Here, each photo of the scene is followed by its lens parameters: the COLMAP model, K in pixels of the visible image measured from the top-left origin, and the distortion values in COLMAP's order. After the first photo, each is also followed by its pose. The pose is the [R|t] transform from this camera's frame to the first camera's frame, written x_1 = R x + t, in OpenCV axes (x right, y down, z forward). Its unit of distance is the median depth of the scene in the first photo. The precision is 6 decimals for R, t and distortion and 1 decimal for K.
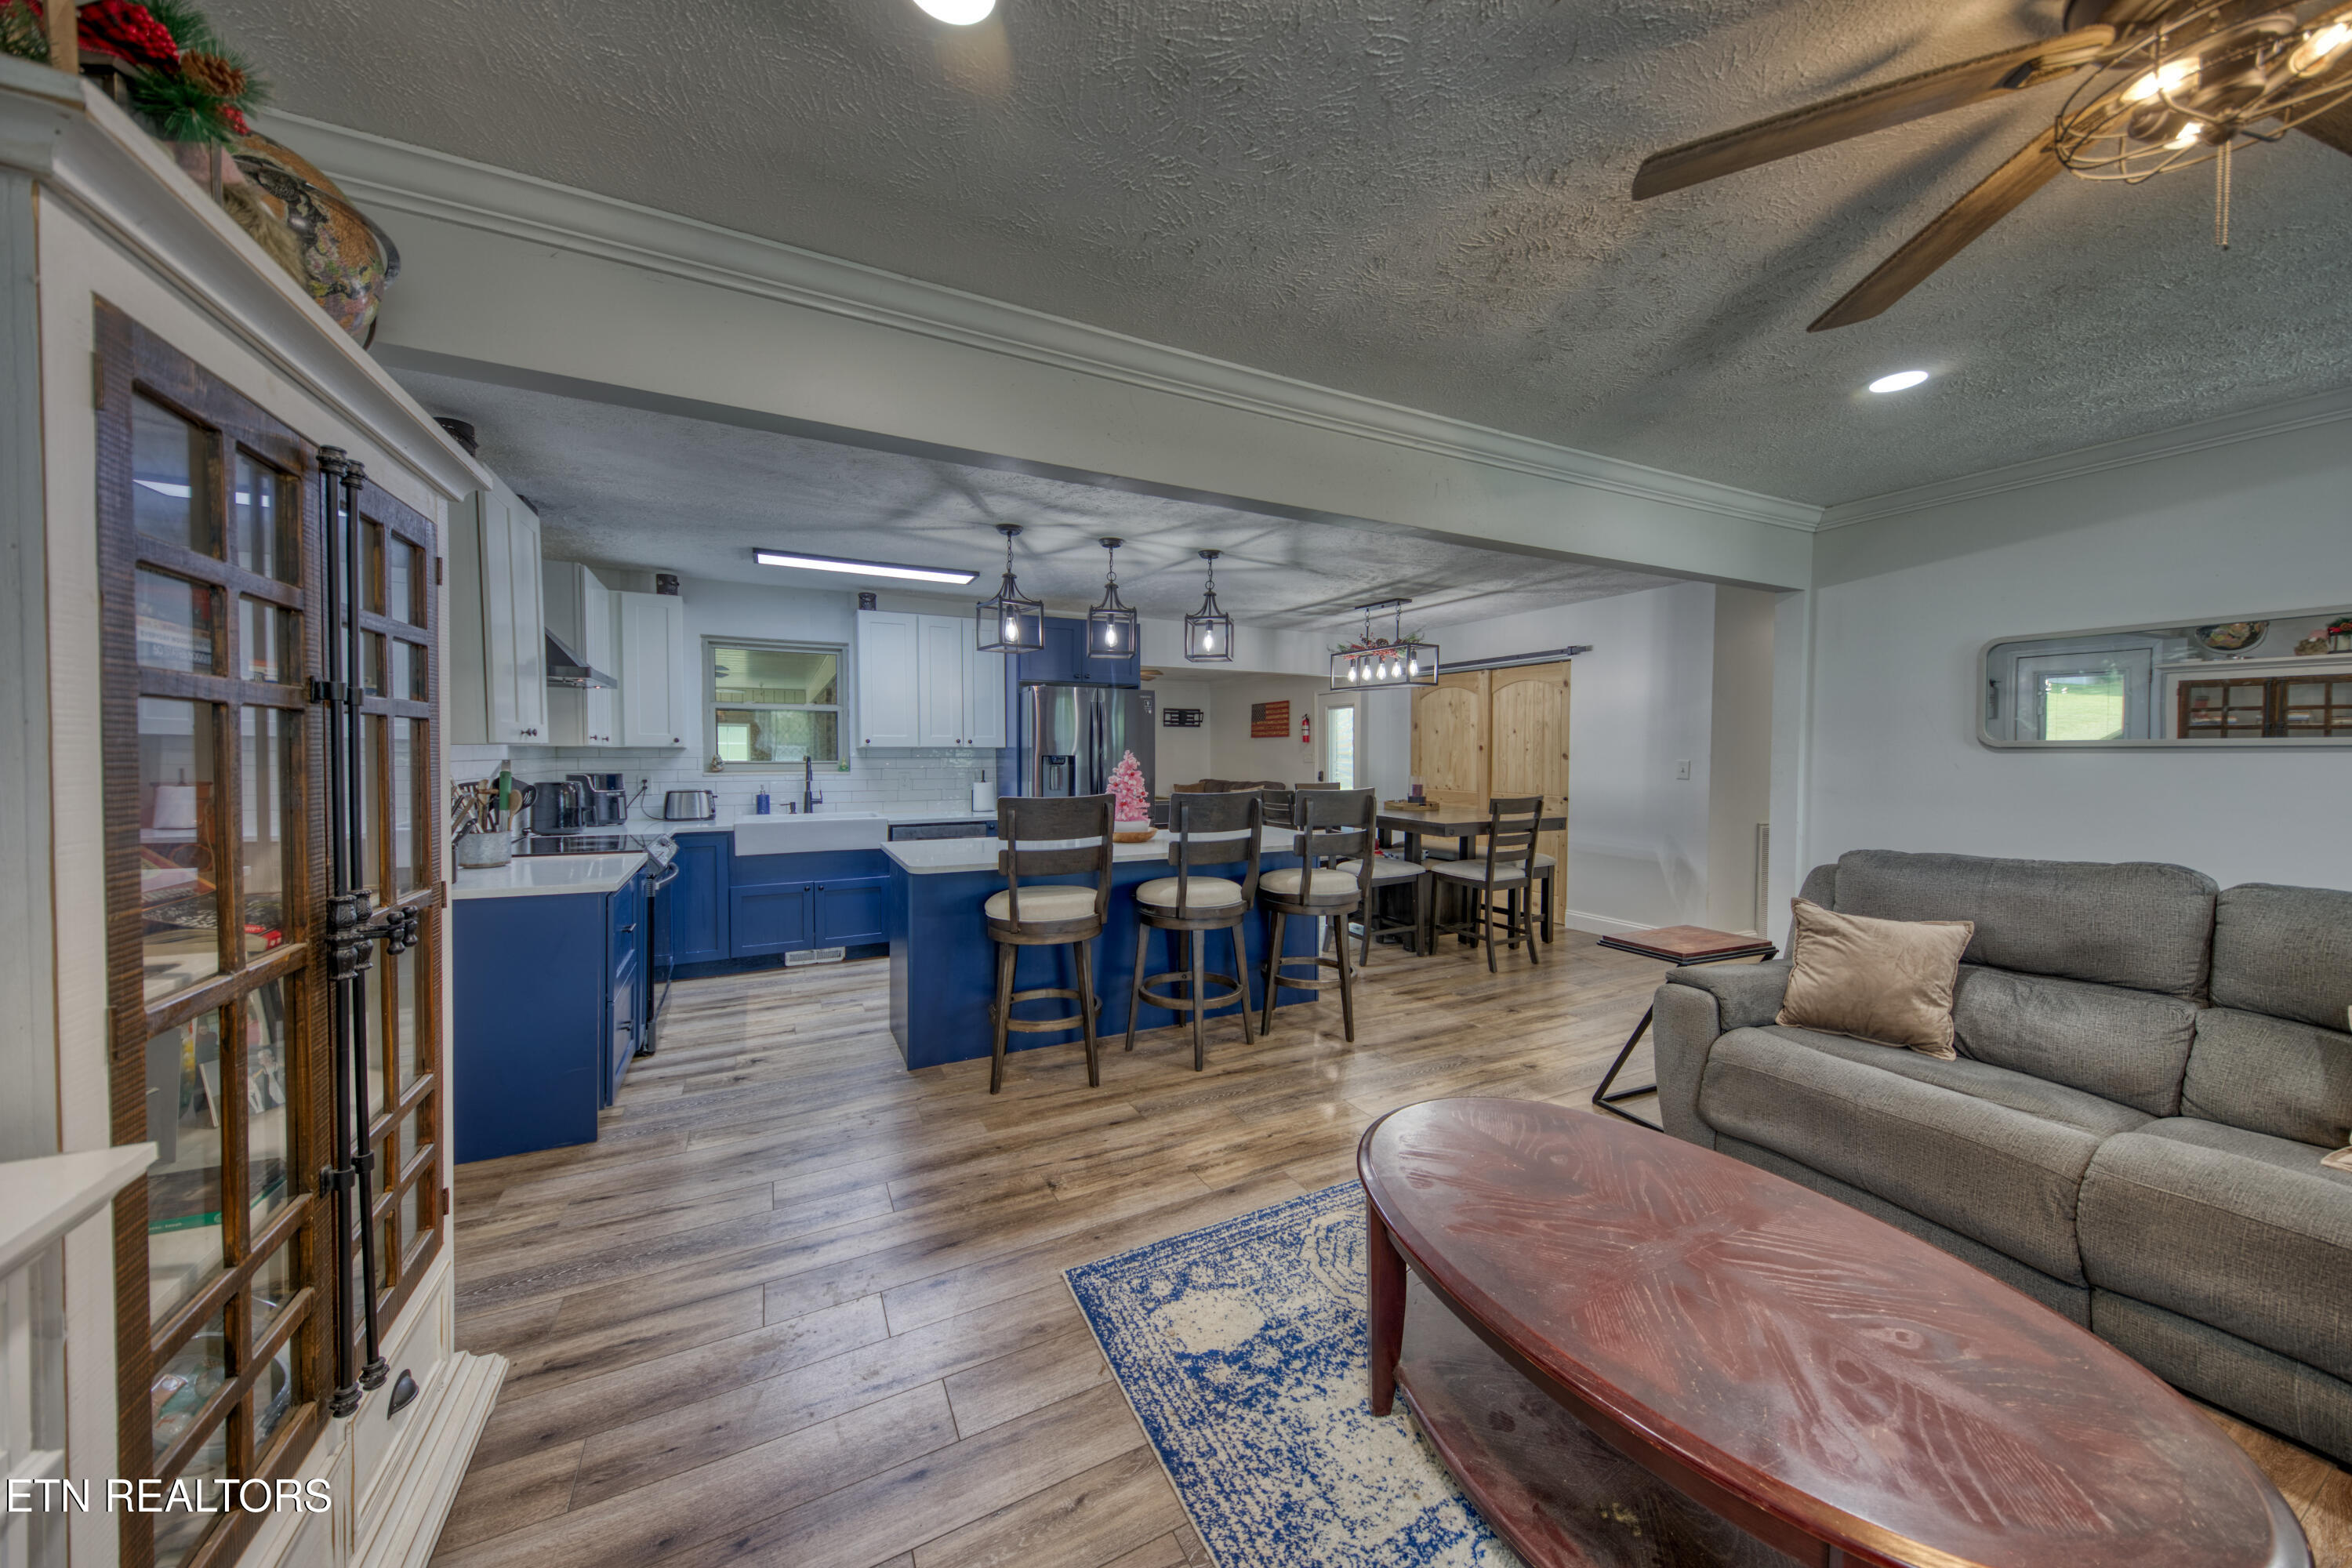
lens RADIAL K [[827.1, 0, 1215.4], [0, 827.1, 772.6], [0, 0, 1]] dist [0.001063, 0.000067]
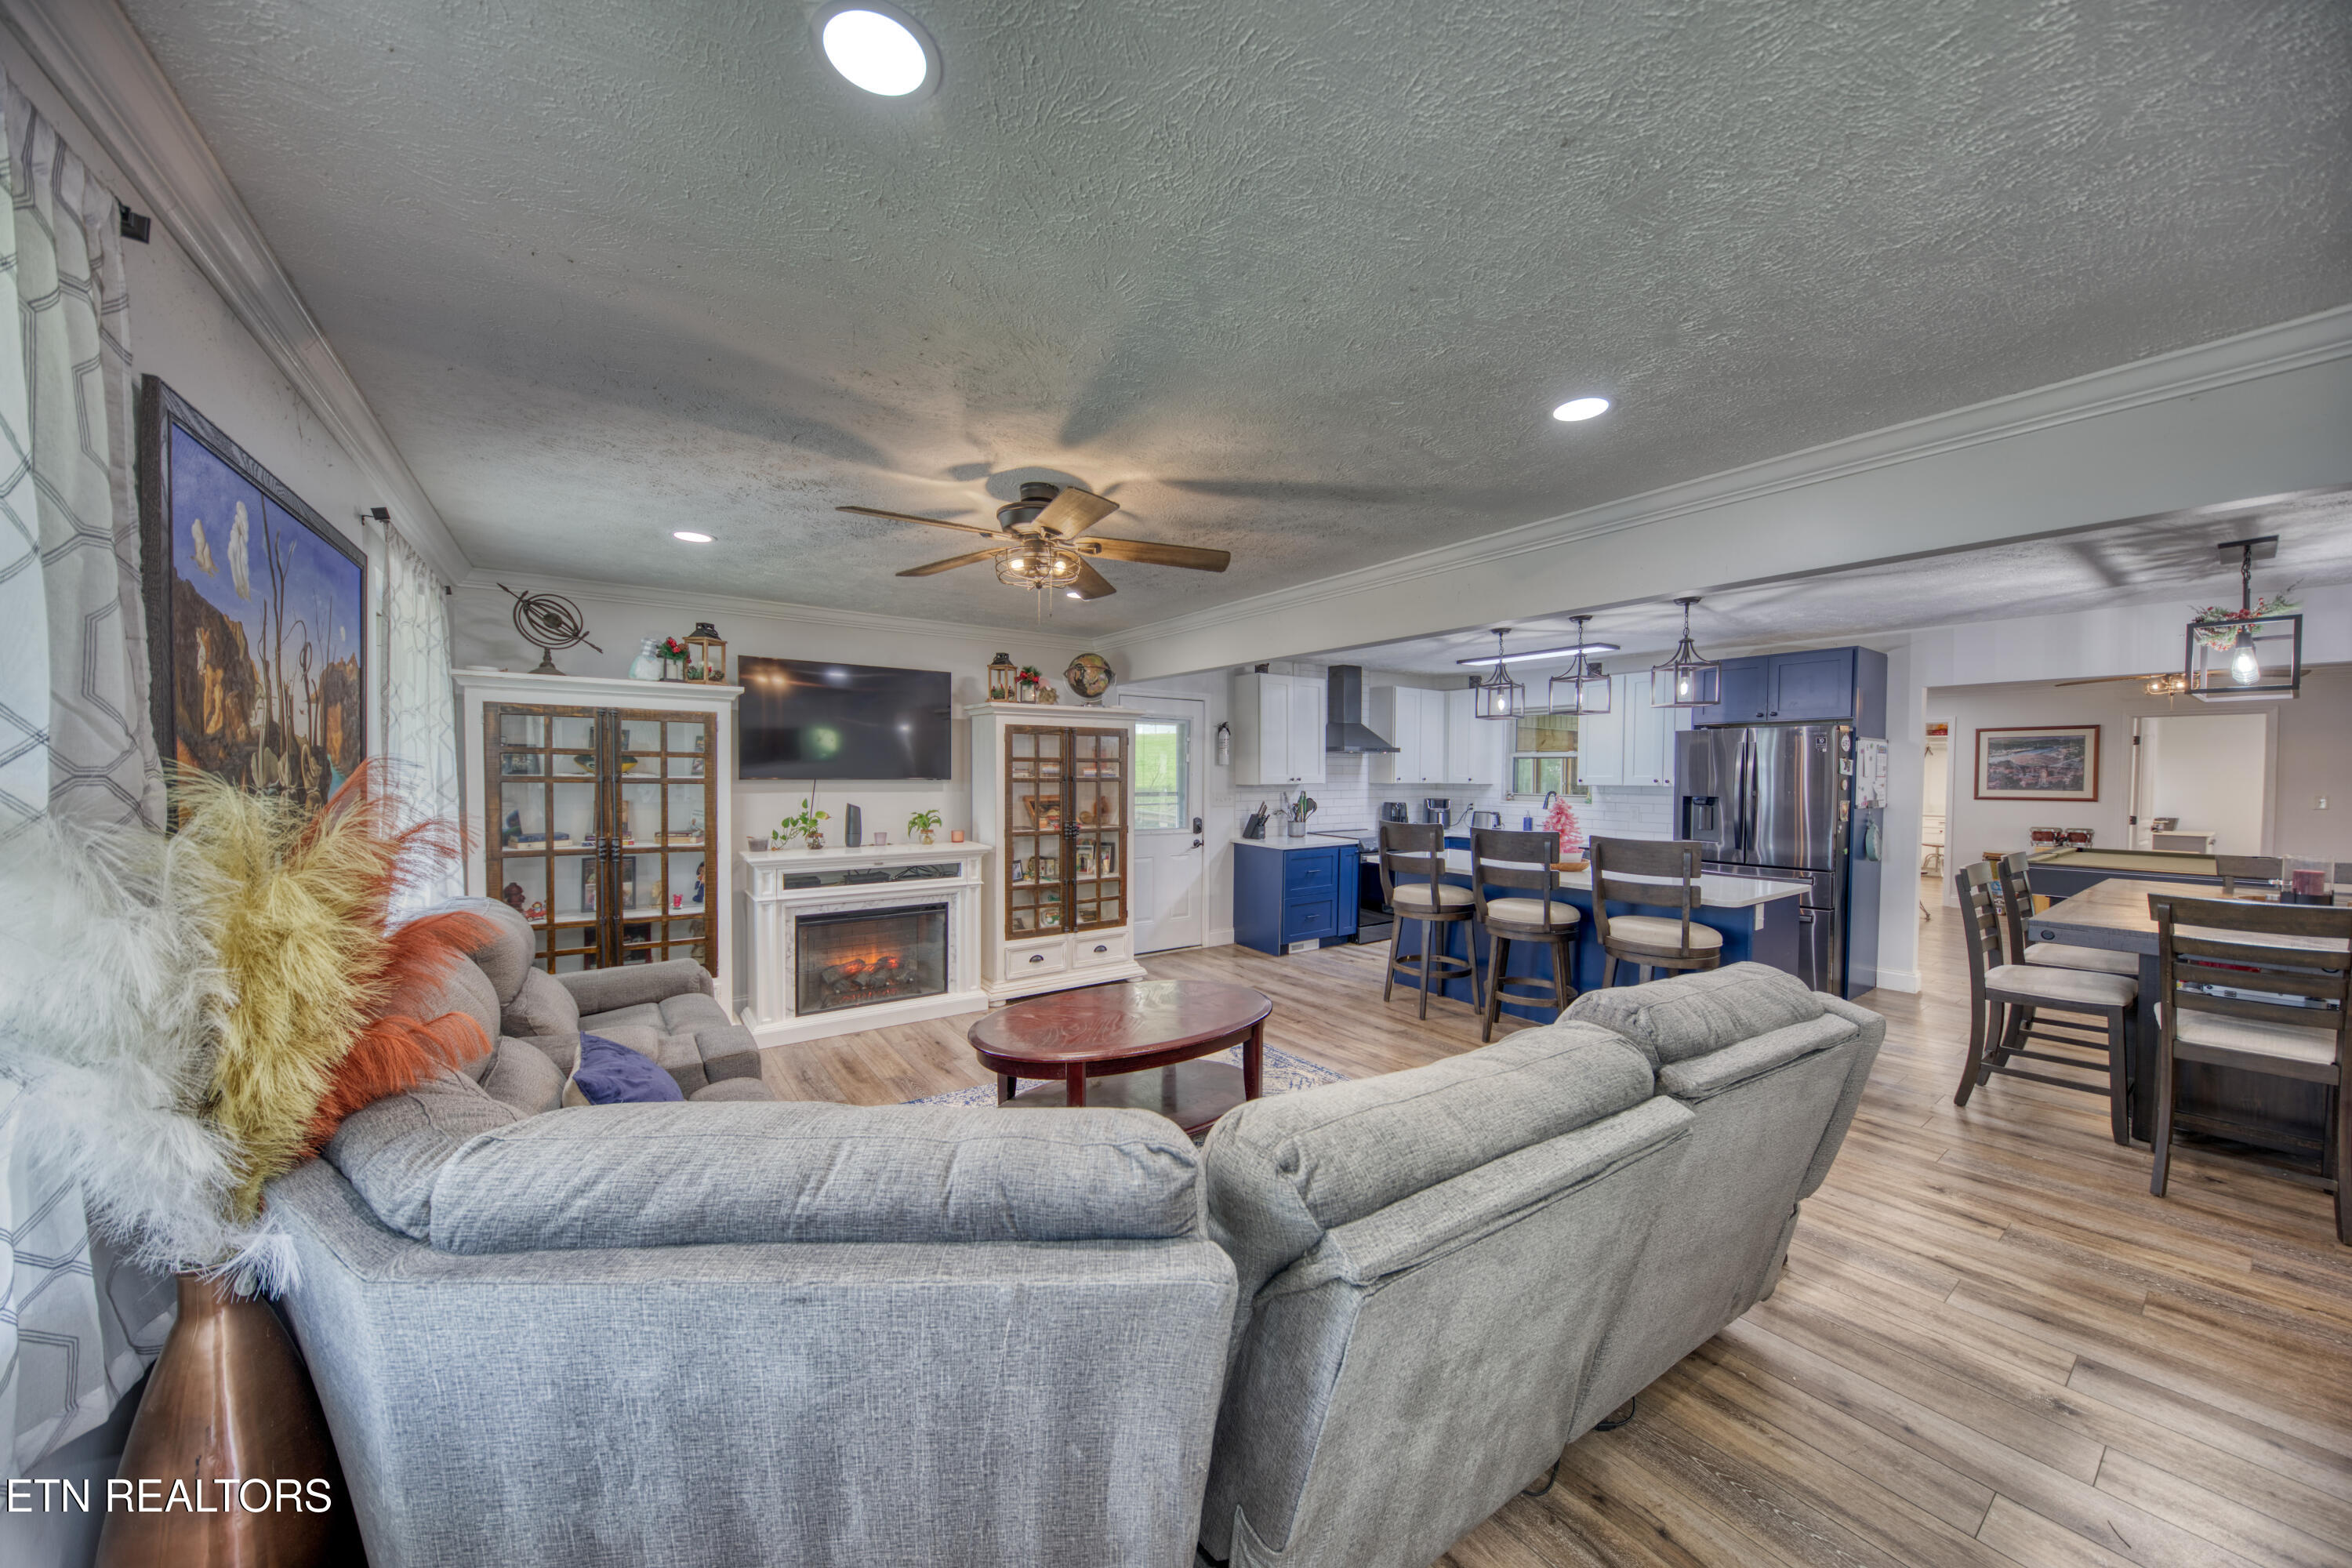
lens RADIAL K [[813.9, 0, 1161.4], [0, 813.9, 792.2], [0, 0, 1]] dist [0.007764, -0.000026]
pose [[0.113388, 0.025999, -0.993211, 1.853196], [-0.030489, 0.999278, 0.022677, -0.070670], [0.993083, 0.027711, 0.114099, 0.506488]]
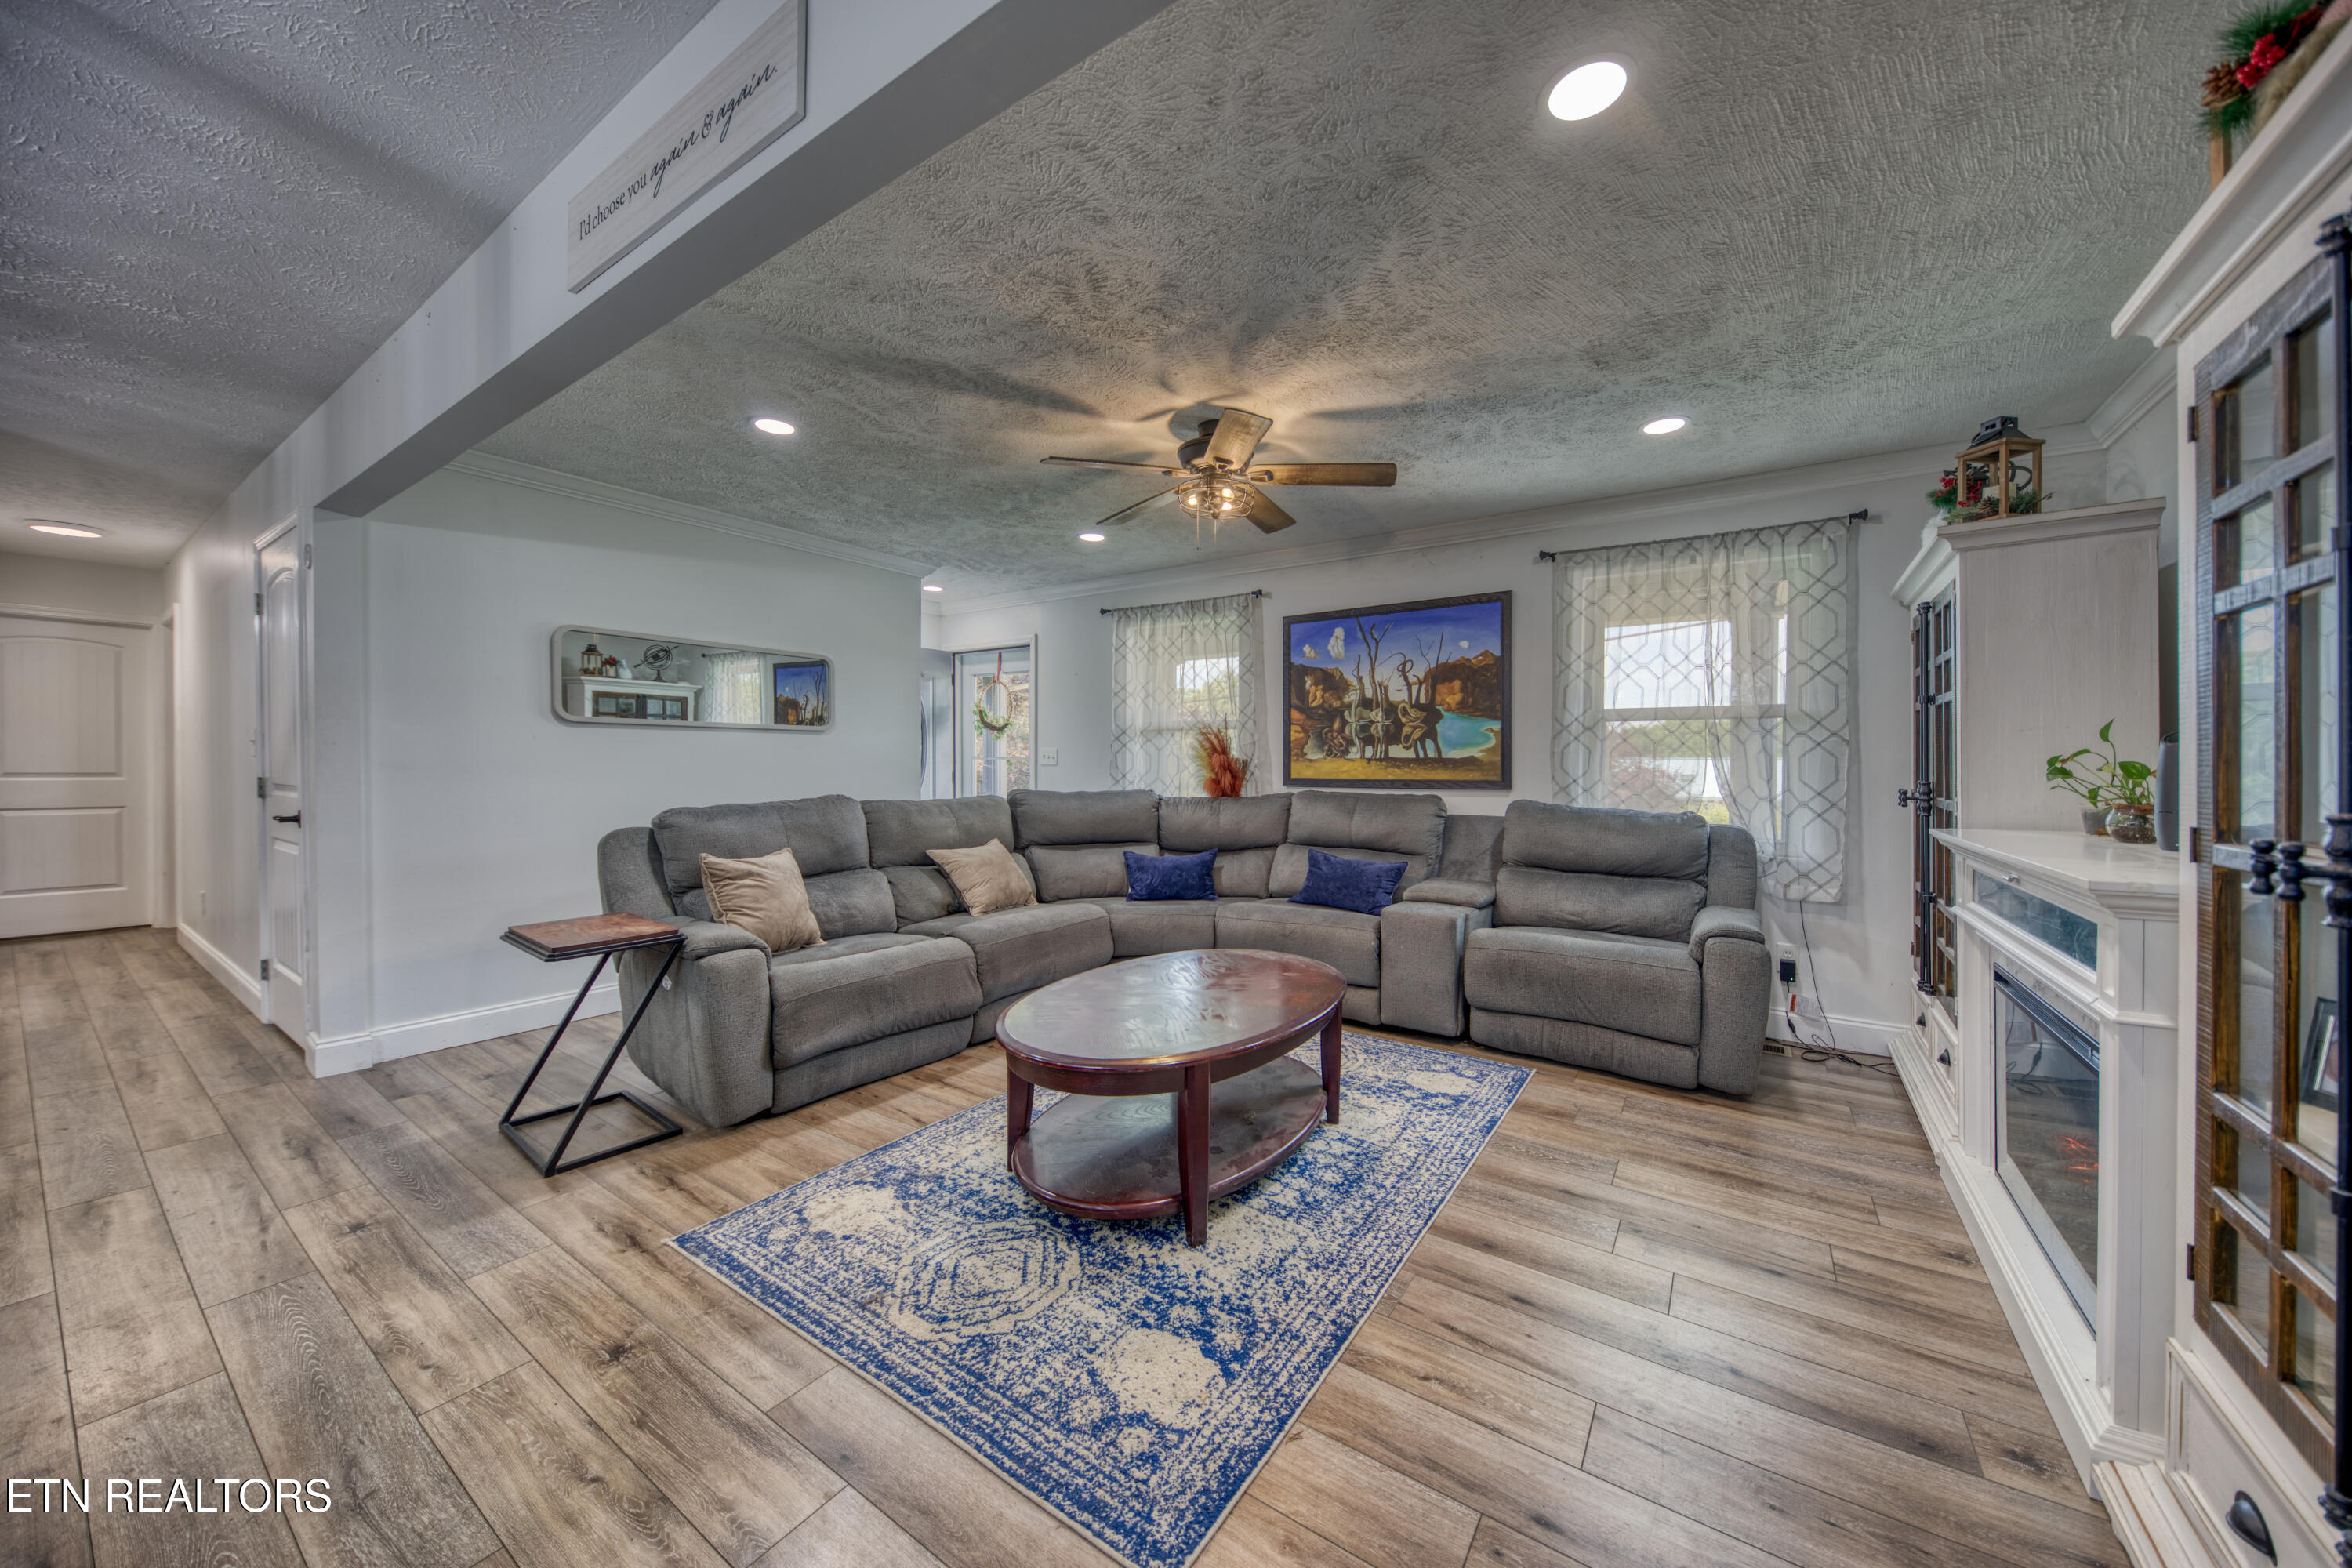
lens RADIAL K [[813.9, 0, 1161.4], [0, 813.9, 792.2], [0, 0, 1]] dist [0.007764, -0.000026]
pose [[-0.444771, -0.035049, 0.894958, -0.624124], [0.017977, 0.998683, 0.048045, 0.035977], [-0.895464, 0.037458, -0.443556, 1.164646]]
